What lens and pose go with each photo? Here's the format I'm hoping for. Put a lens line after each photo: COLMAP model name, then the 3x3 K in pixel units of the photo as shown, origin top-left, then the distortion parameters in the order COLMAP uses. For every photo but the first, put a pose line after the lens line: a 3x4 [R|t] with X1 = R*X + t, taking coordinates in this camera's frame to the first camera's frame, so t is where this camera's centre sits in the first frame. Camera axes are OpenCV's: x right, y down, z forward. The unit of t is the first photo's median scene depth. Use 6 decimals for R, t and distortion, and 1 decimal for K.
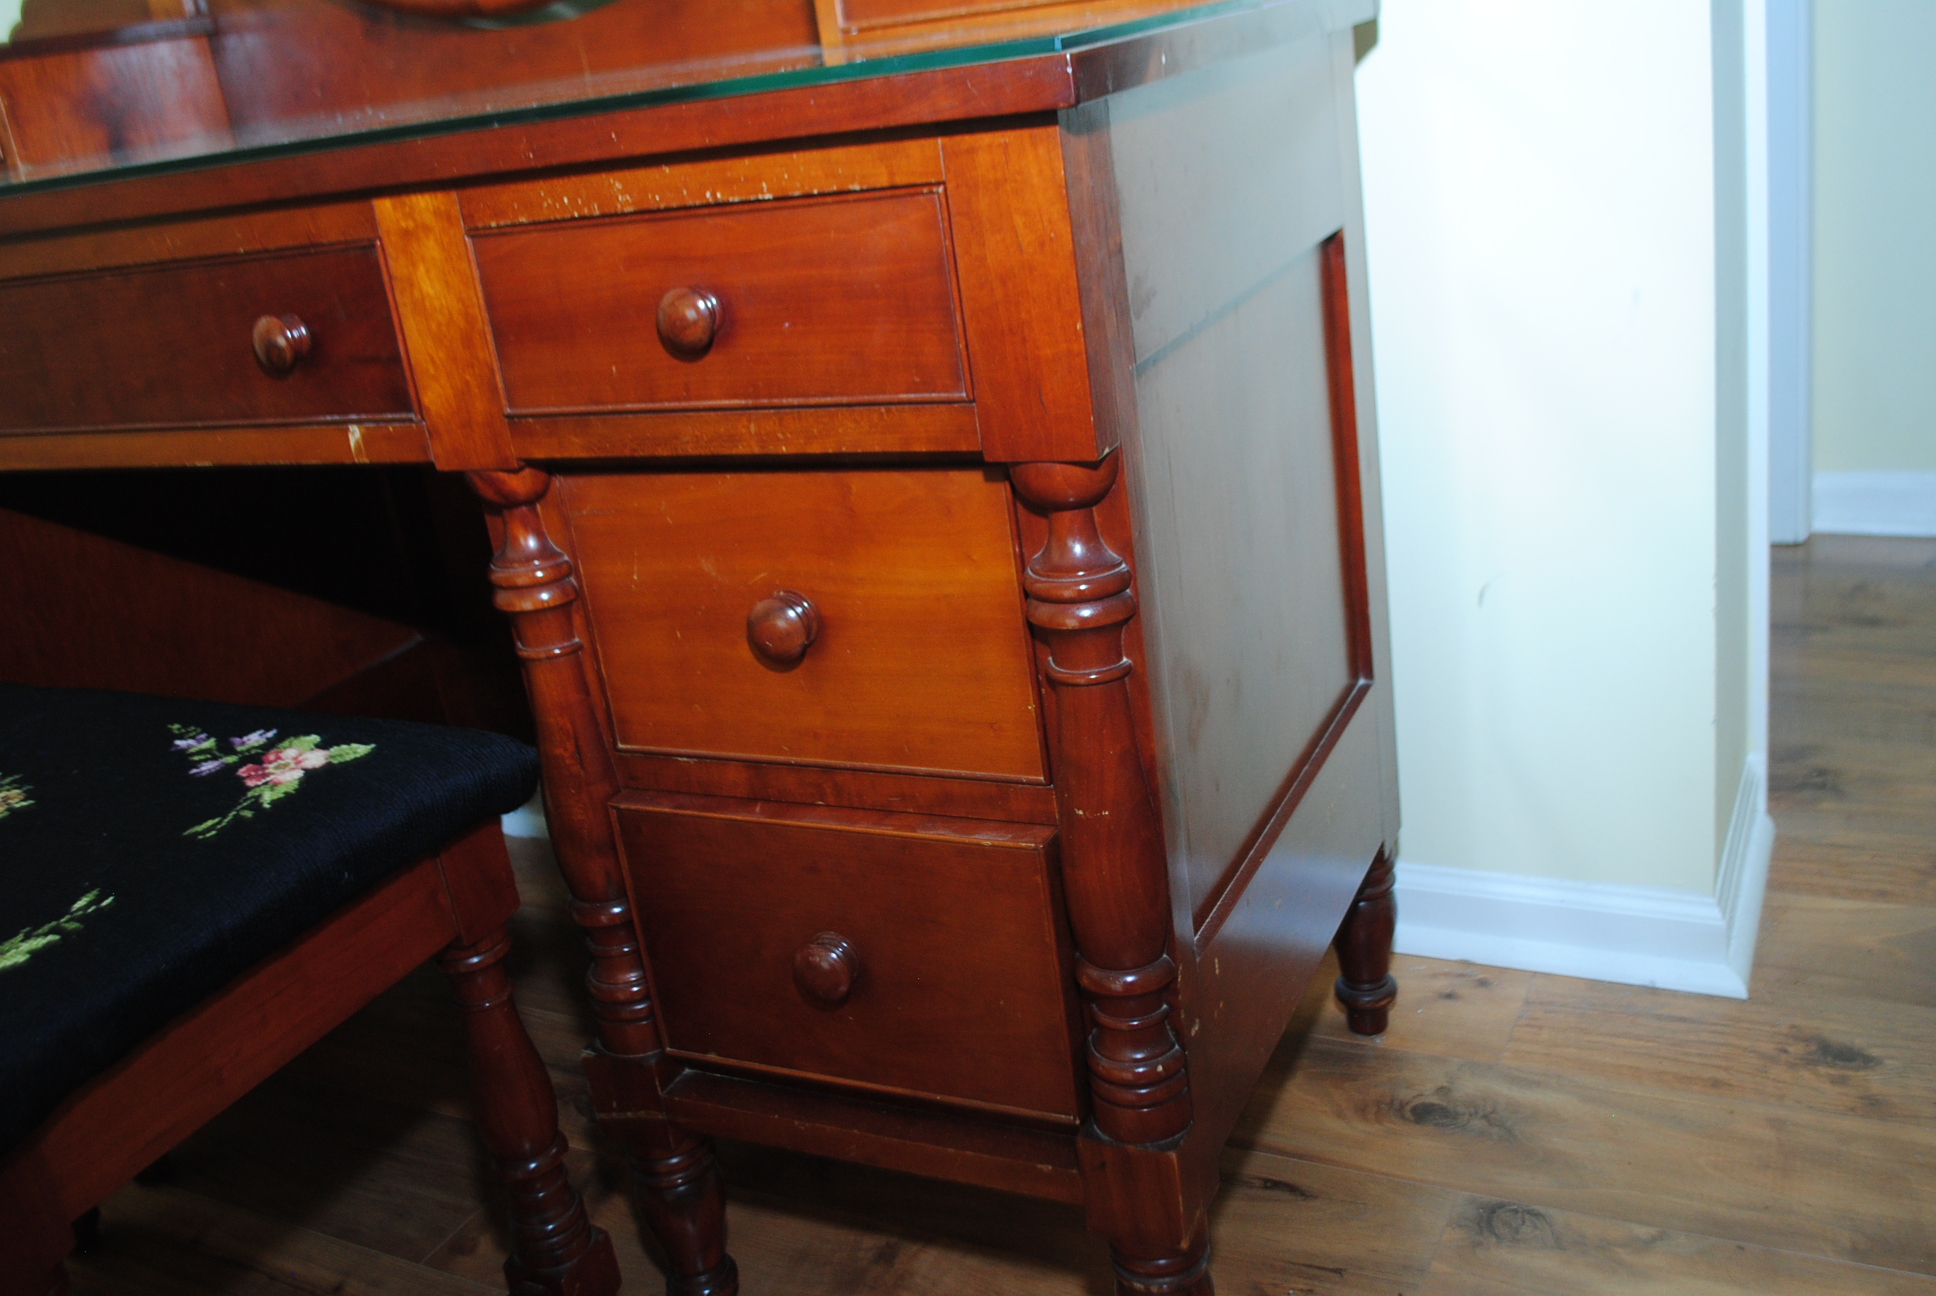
lens RADIAL K [[1803.2, 0, 974.1], [0, 1803.2, 627.2], [0, 0, 1]] dist [-0.070695, -0.000755]
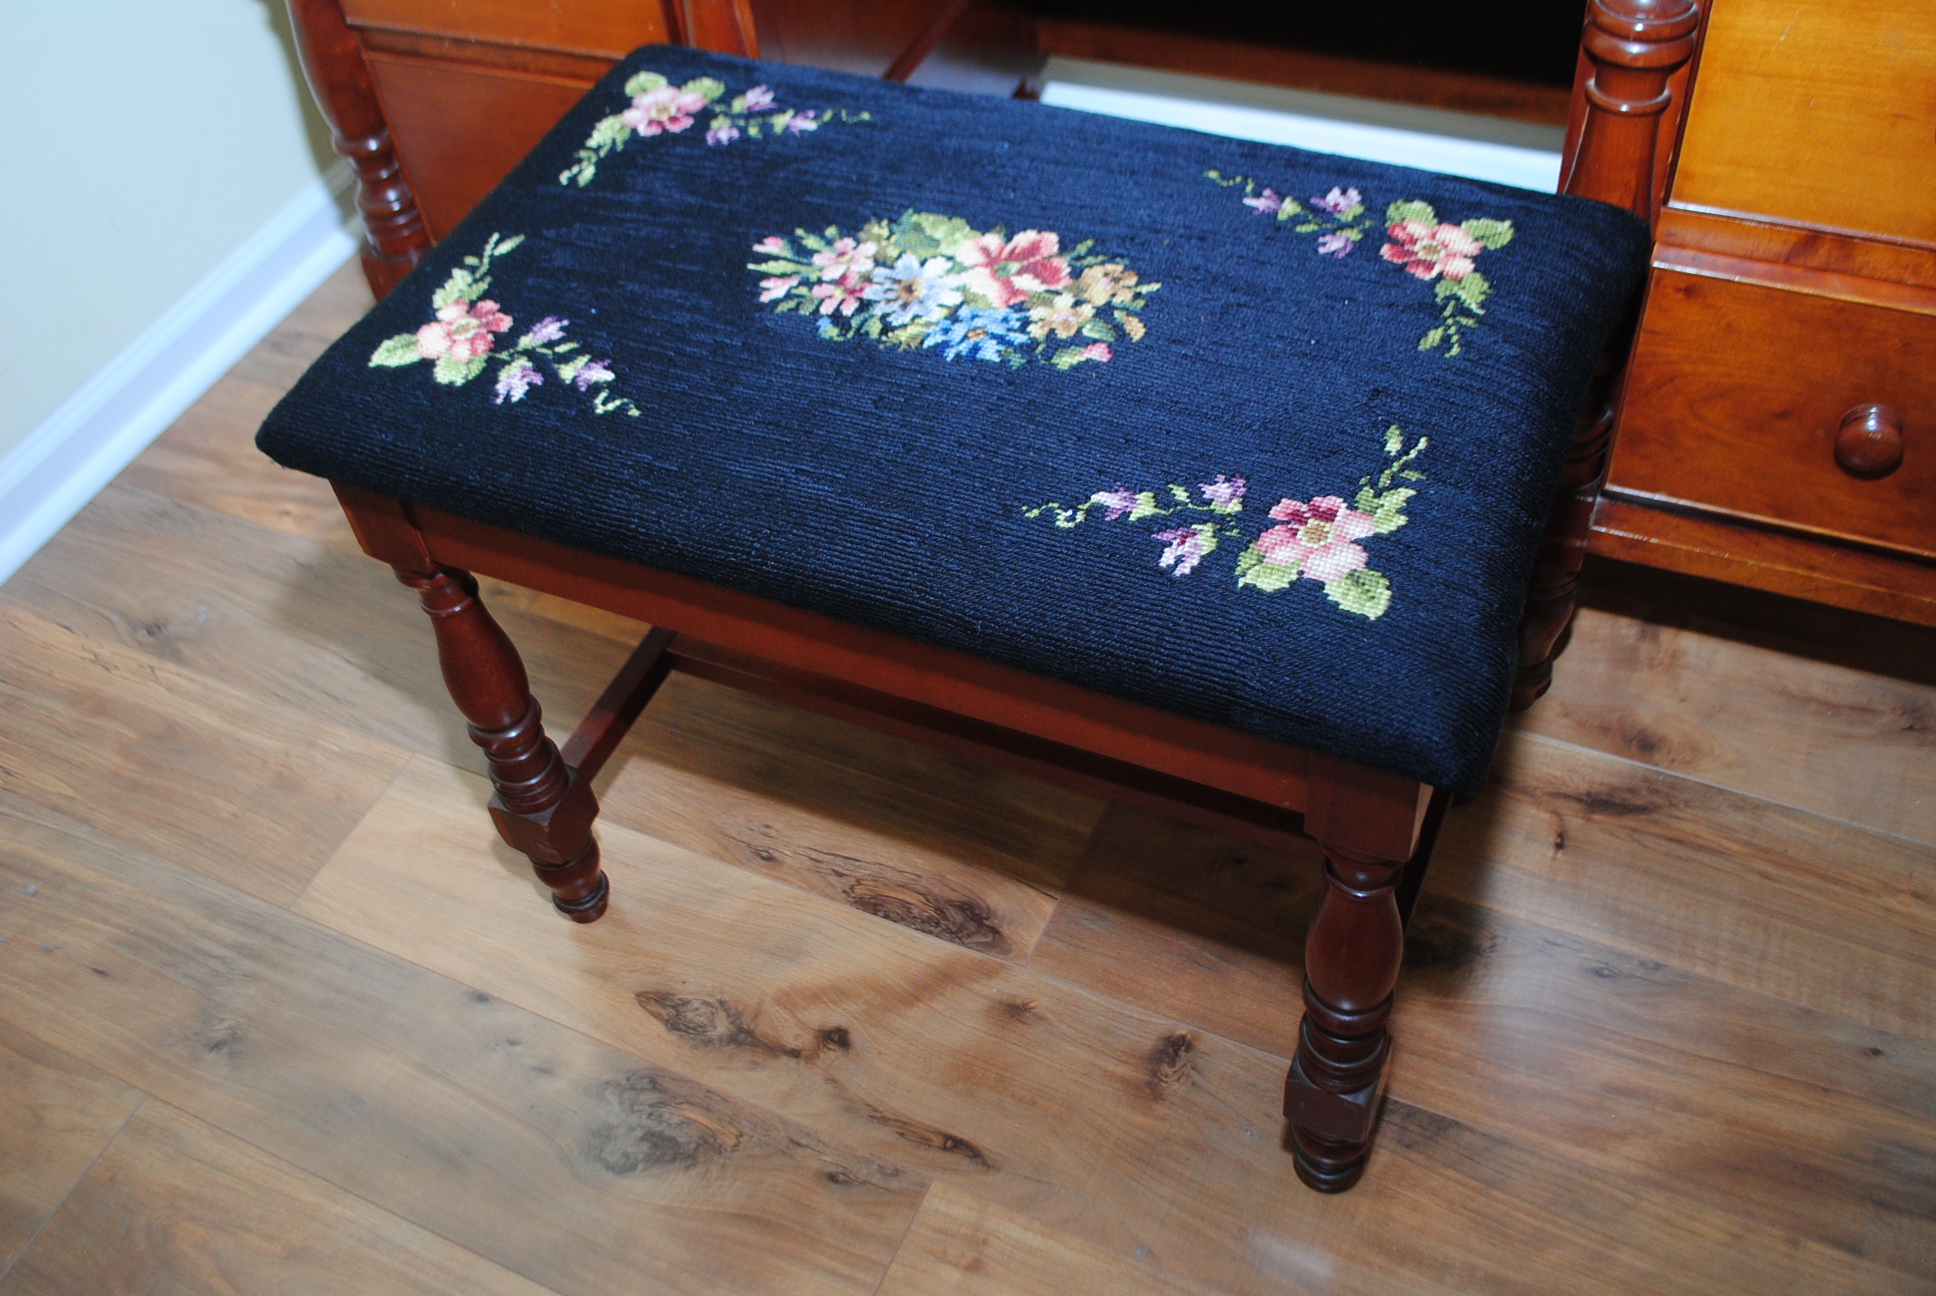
lens RADIAL K [[1803.2, 0, 974.1], [0, 1803.2, 627.2], [0, 0, 1]] dist [-0.070695, -0.000755]
pose [[0.997700, -0.001389, 0.067772, -0.656500], [-0.029330, 0.892507, 0.450078, -0.150982], [-0.061112, -0.451031, 0.890414, 0.093987]]
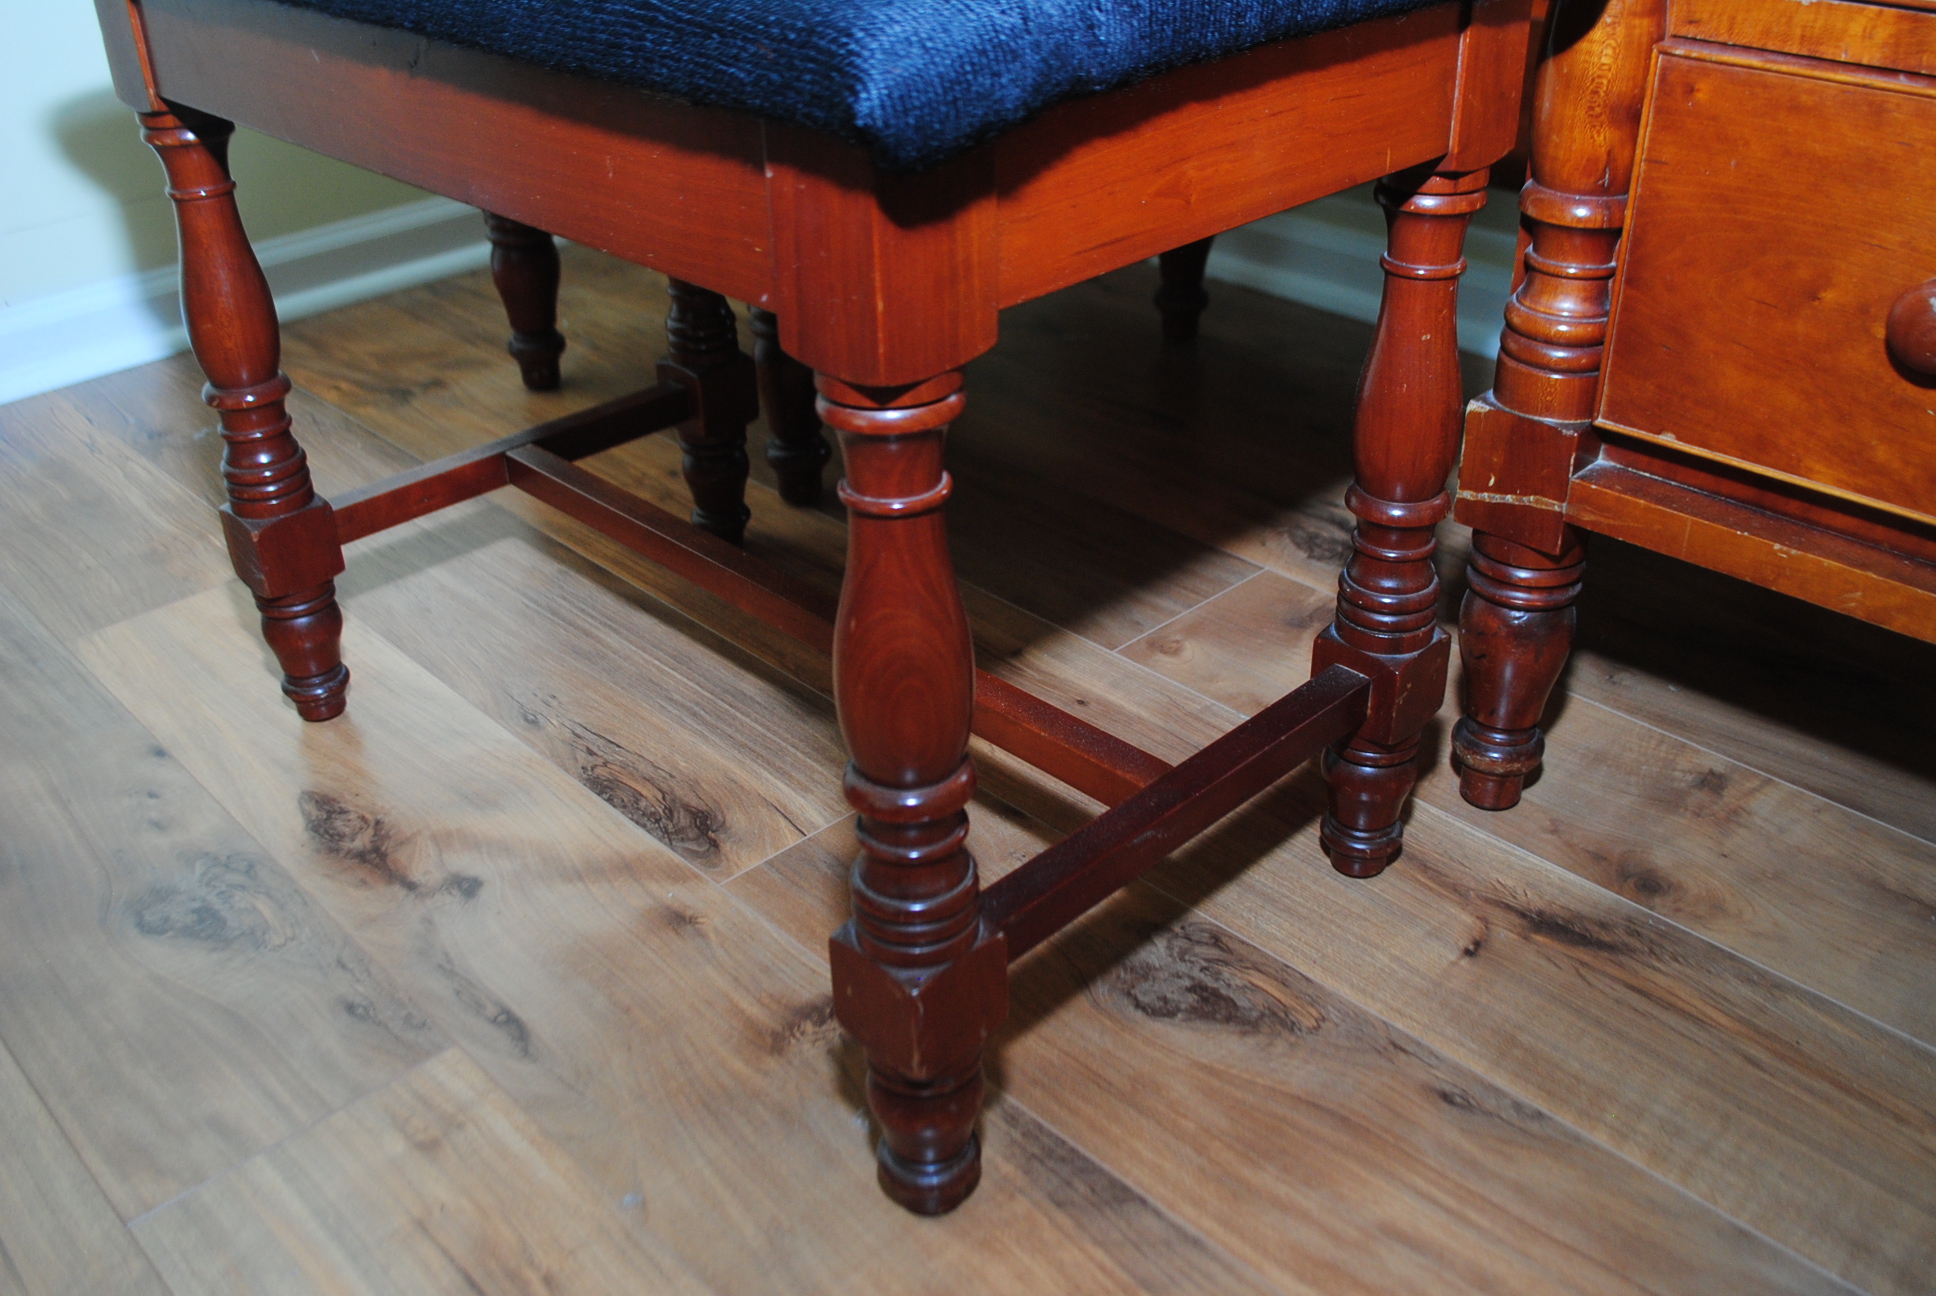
lens RADIAL K [[1751.3, 0, 968.0], [0, 1751.3, 648.0], [0, 0, 1]] dist [-0.068675, -0.005398]
pose [[0.941993, 0.262309, -0.209389, -0.267249], [-0.213897, 0.949936, 0.227748, 0.239982], [0.258646, -0.169750, 0.950940, 0.254183]]
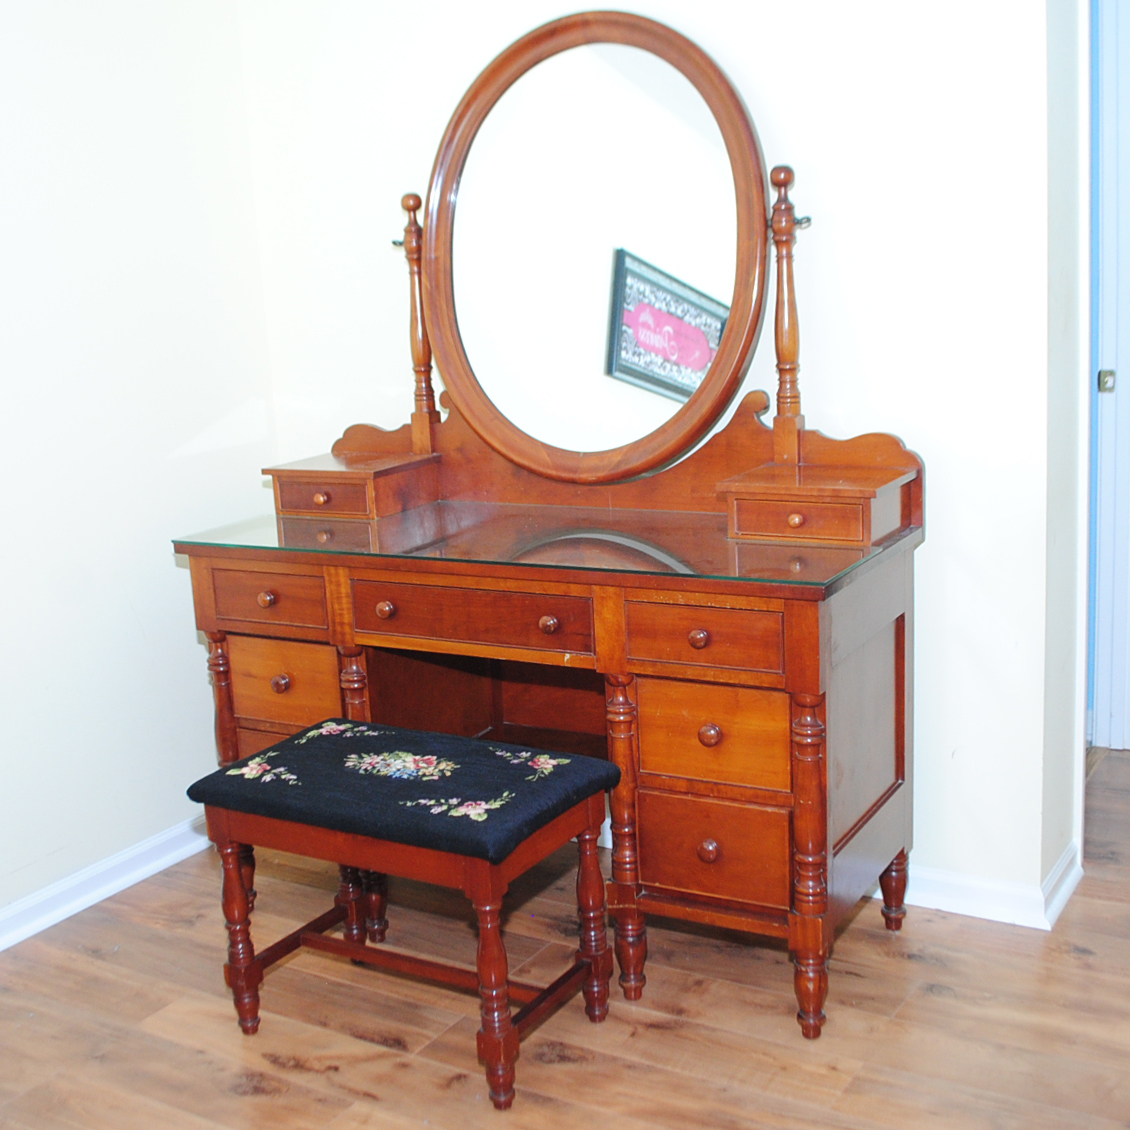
lens RADIAL K [[1536.7, 0, 565.0], [0, 1536.7, 565.0], [0, 0, 1]] dist [-0.072645, -0.023529]
pose [[0.993926, 0.099282, -0.047479, -0.245725], [-0.104674, 0.986063, -0.129315, 0.075514], [0.033979, 0.133499, 0.990466, -1.599215]]
